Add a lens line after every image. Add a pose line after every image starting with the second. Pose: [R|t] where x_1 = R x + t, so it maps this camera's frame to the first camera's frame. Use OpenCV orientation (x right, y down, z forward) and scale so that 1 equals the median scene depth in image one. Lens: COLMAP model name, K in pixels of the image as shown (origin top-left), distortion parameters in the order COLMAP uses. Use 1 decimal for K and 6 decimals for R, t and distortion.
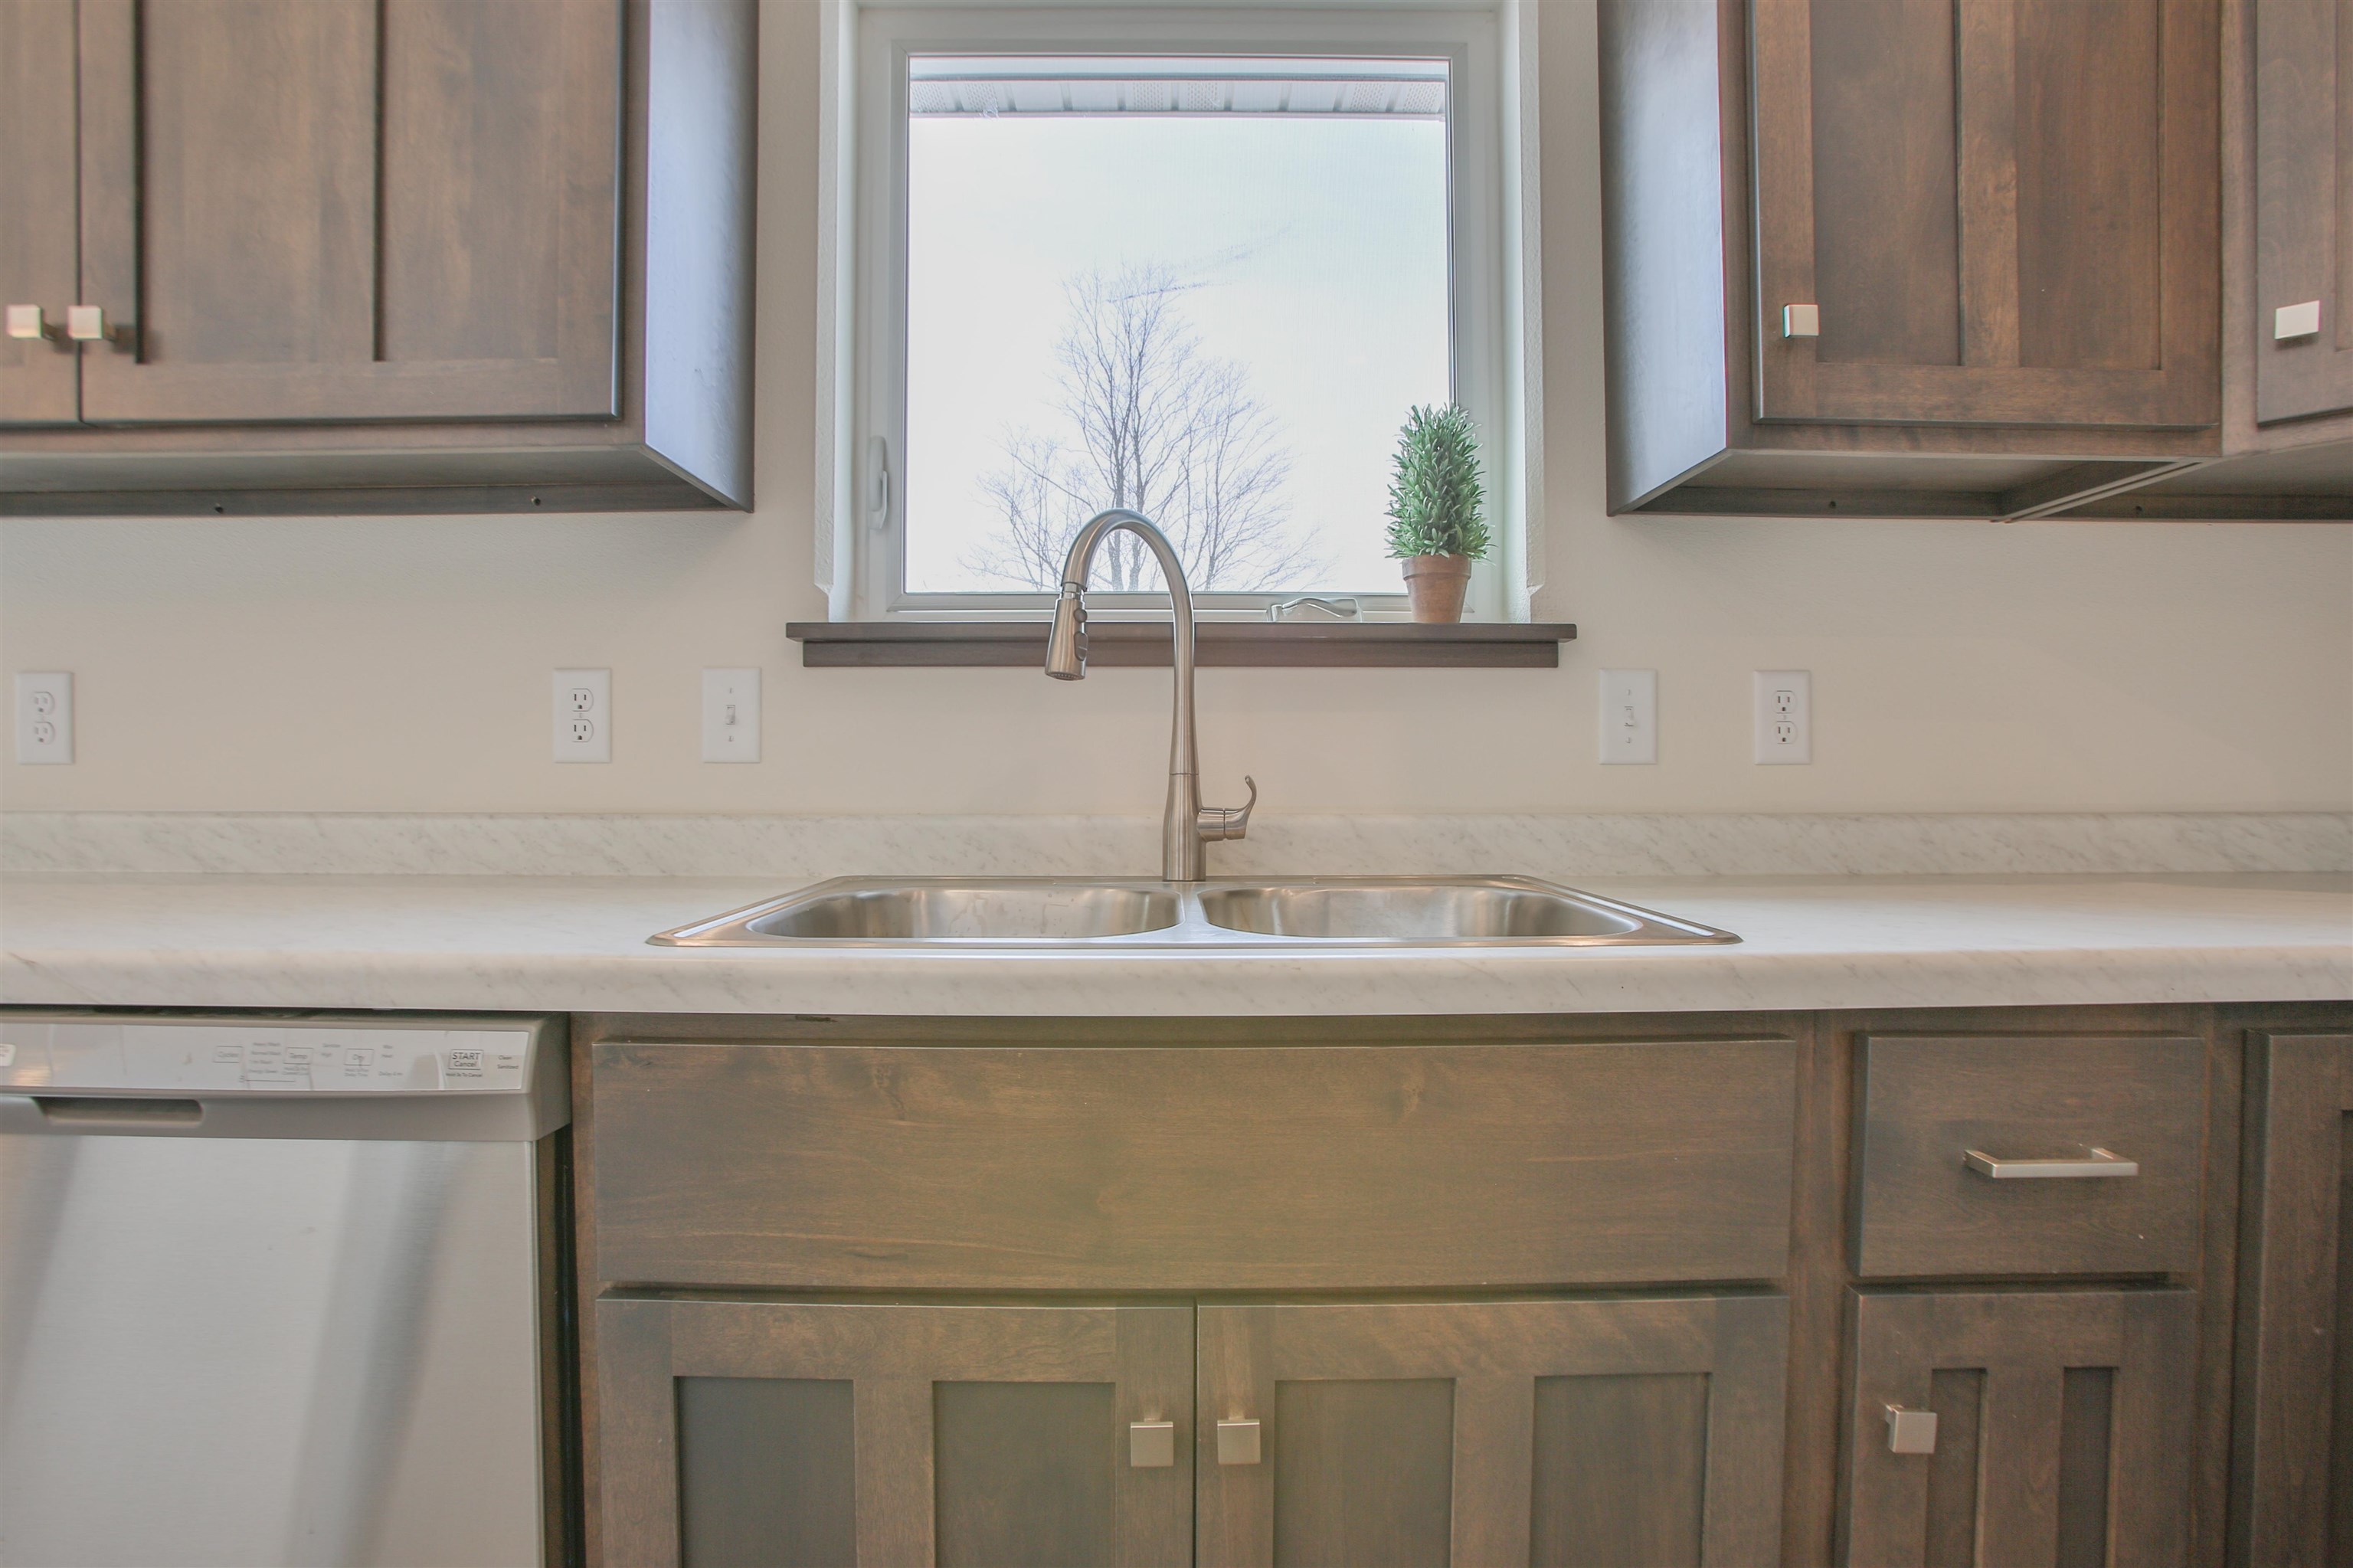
lens RADIAL K [[1154.4, 0, 1165.8], [0, 1154.4, 797.1], [0, 0, 1]] dist [-0.090304, 0.044055]
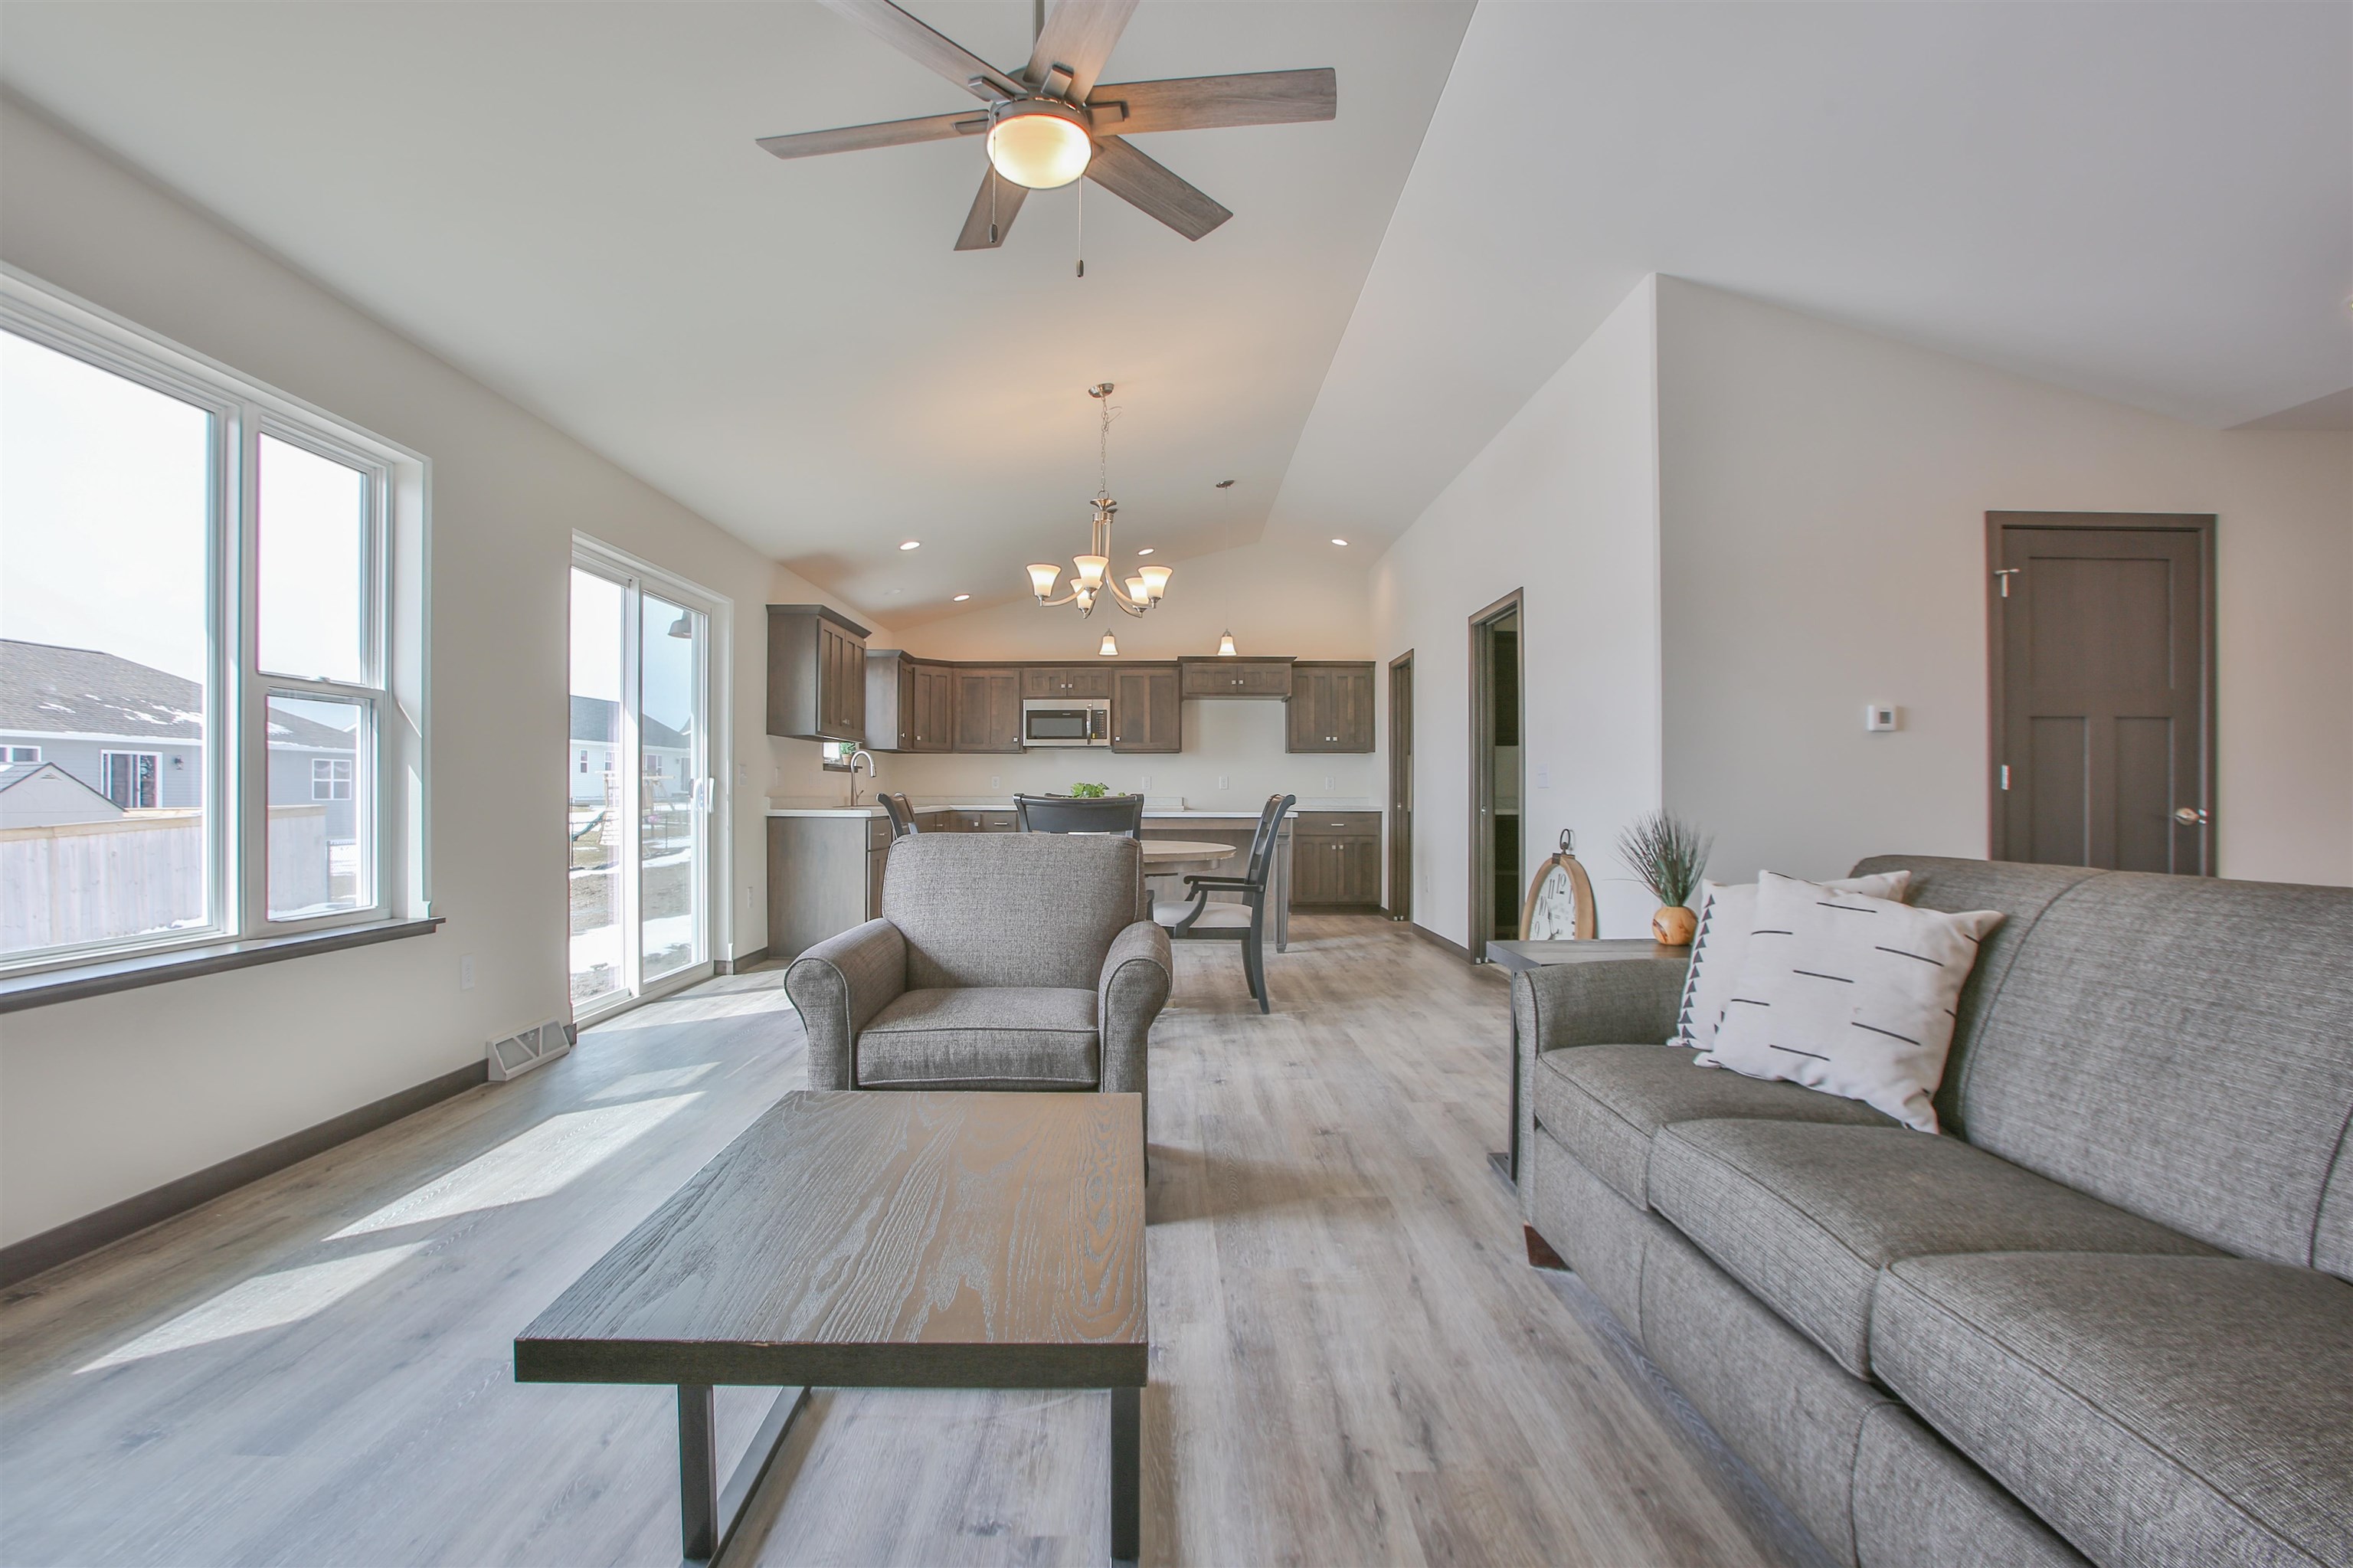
lens RADIAL K [[1154.4, 0, 1165.8], [0, 1154.4, 797.1], [0, 0, 1]] dist [-0.090304, 0.044055]
pose [[-0.001234, -0.003022, 0.999995, -6.332050], [0.026274, 0.999650, 0.003054, 0.047989], [-0.999654, 0.026277, -0.001154, -0.721723]]
